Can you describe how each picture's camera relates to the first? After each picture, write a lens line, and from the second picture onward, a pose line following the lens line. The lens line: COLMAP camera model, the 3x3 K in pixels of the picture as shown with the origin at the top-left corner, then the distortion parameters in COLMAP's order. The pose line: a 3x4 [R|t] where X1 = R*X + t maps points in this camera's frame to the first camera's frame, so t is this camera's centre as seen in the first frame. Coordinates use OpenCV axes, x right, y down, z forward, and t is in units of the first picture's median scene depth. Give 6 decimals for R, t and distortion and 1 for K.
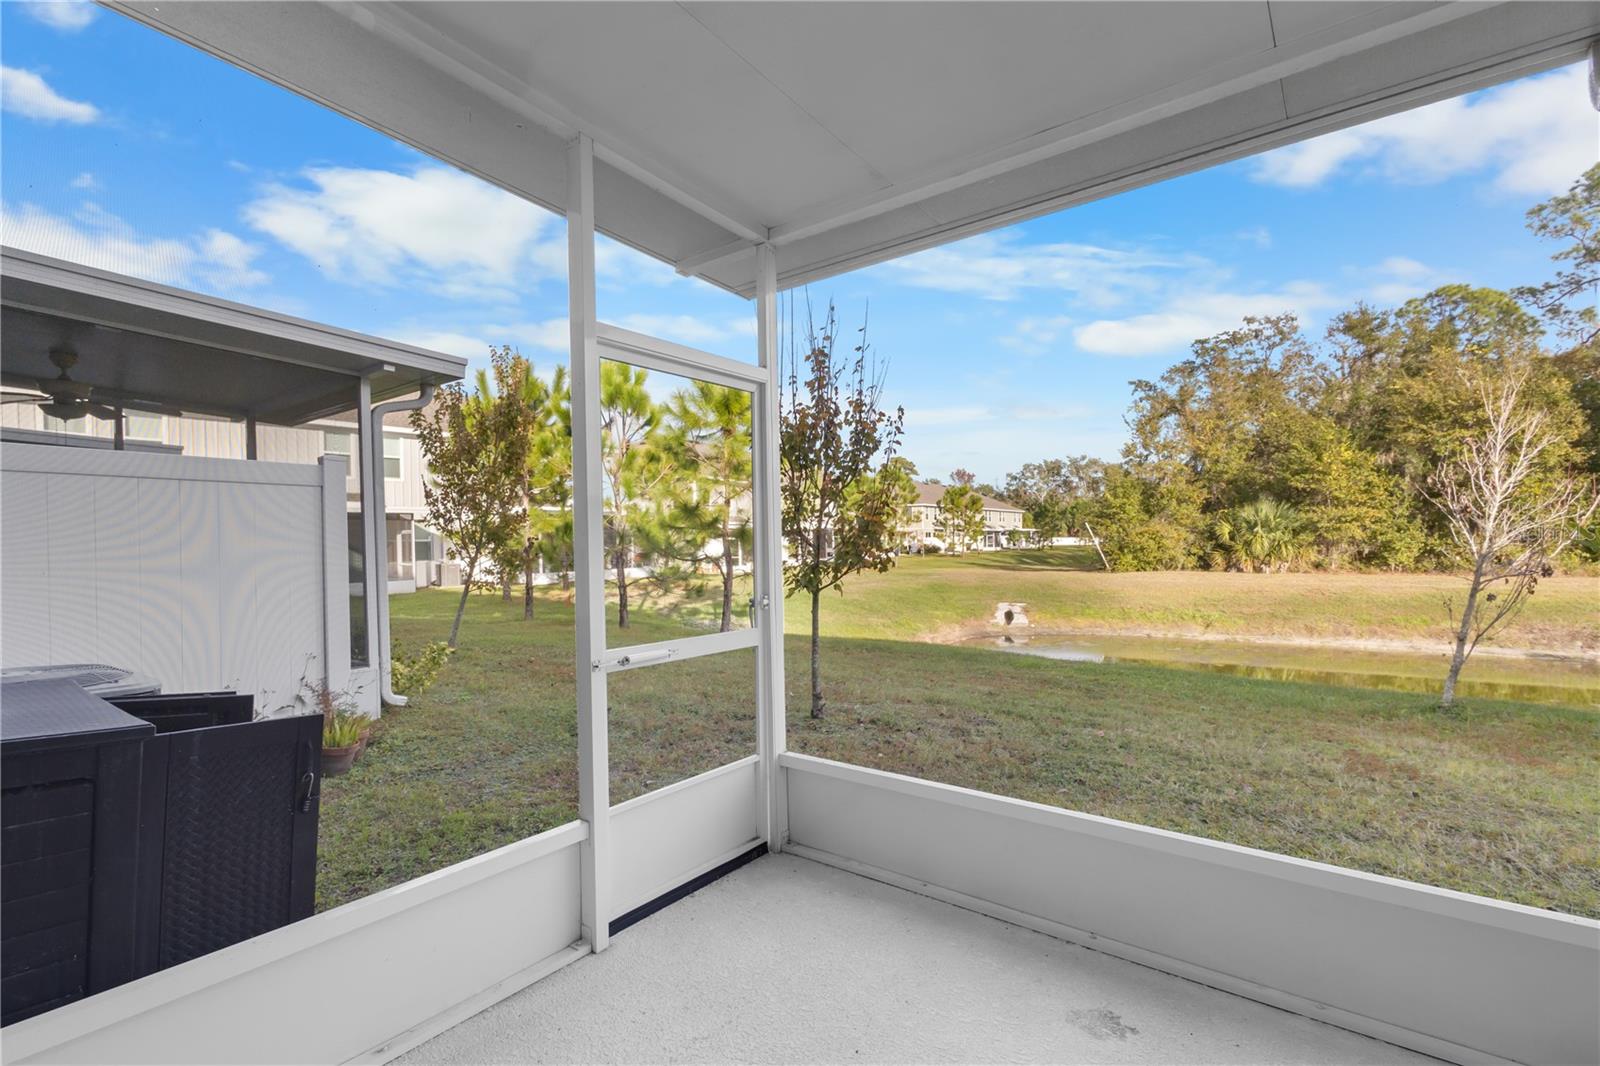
lens RADIAL K [[734.4, 0, 799.5], [0, 734.4, 552.8], [0, 0, 1]] dist [0.002940, 0.000042]
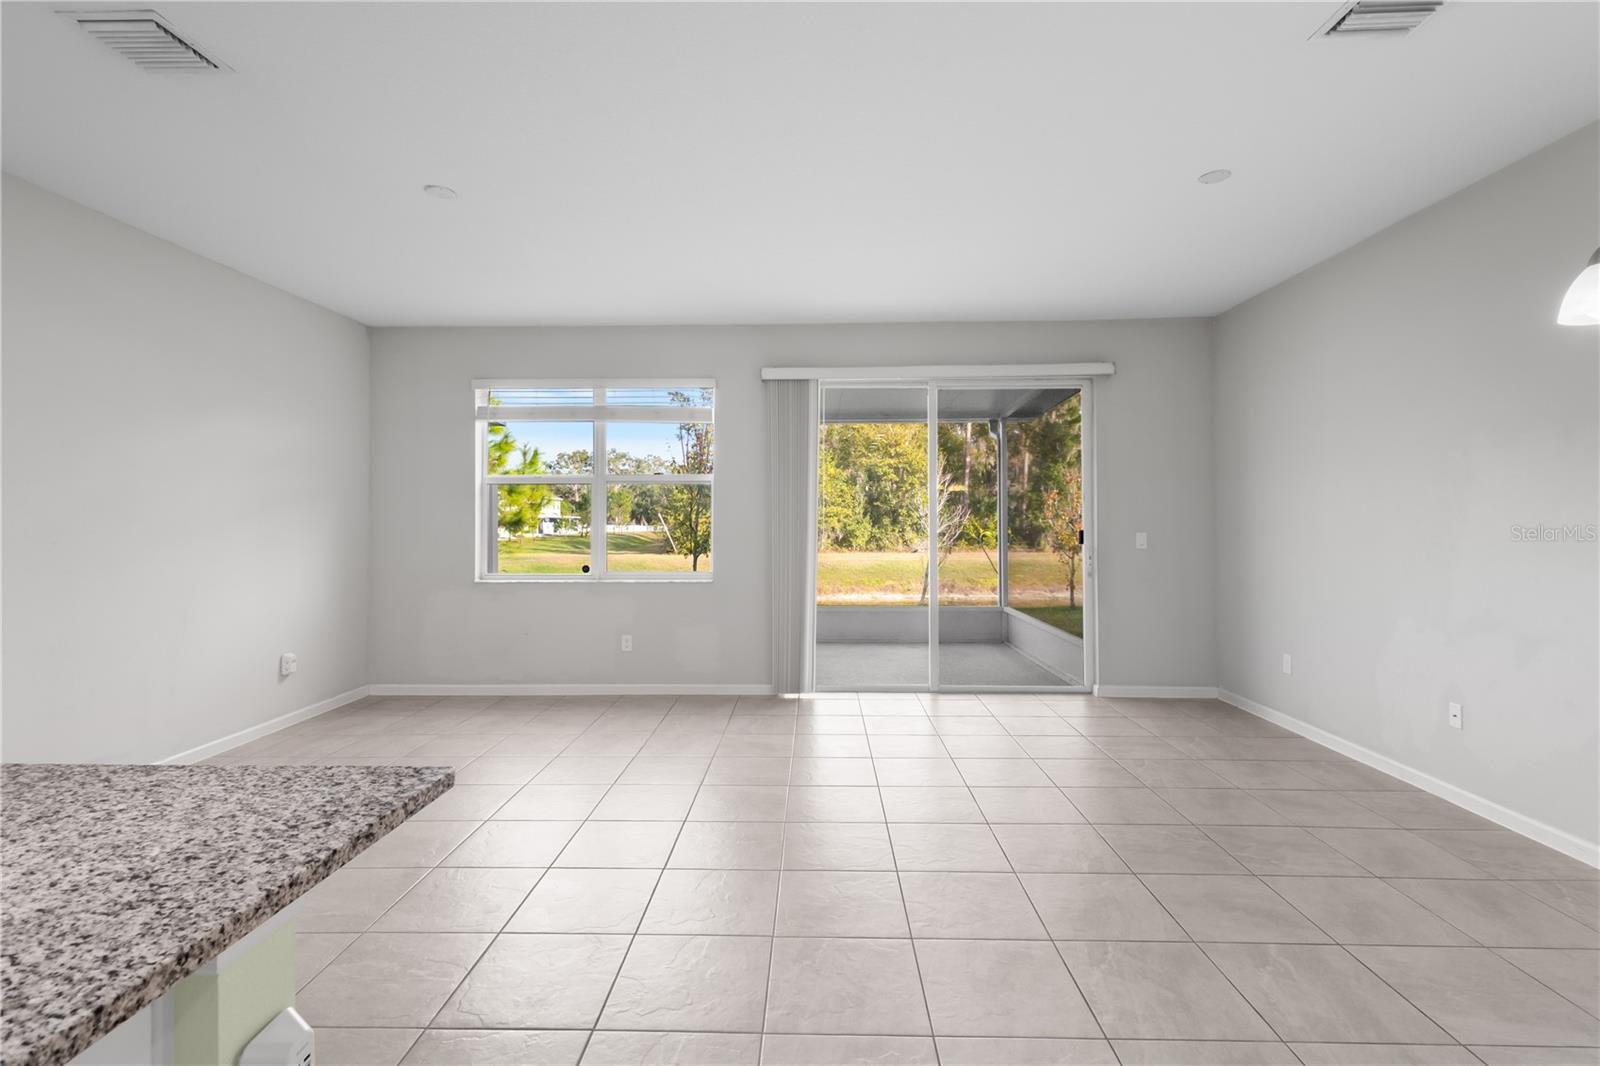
lens RADIAL K [[735.0, 0, 792.7], [0, 735.0, 521.1], [0, 0, 1]] dist [0.011957, -0.007164]
pose [[0.807610, 0.014362, 0.589543, -0.163063], [0.000592, 0.999683, -0.025166, 0.002755], [-0.589717, 0.020673, 0.807345, -0.118615]]
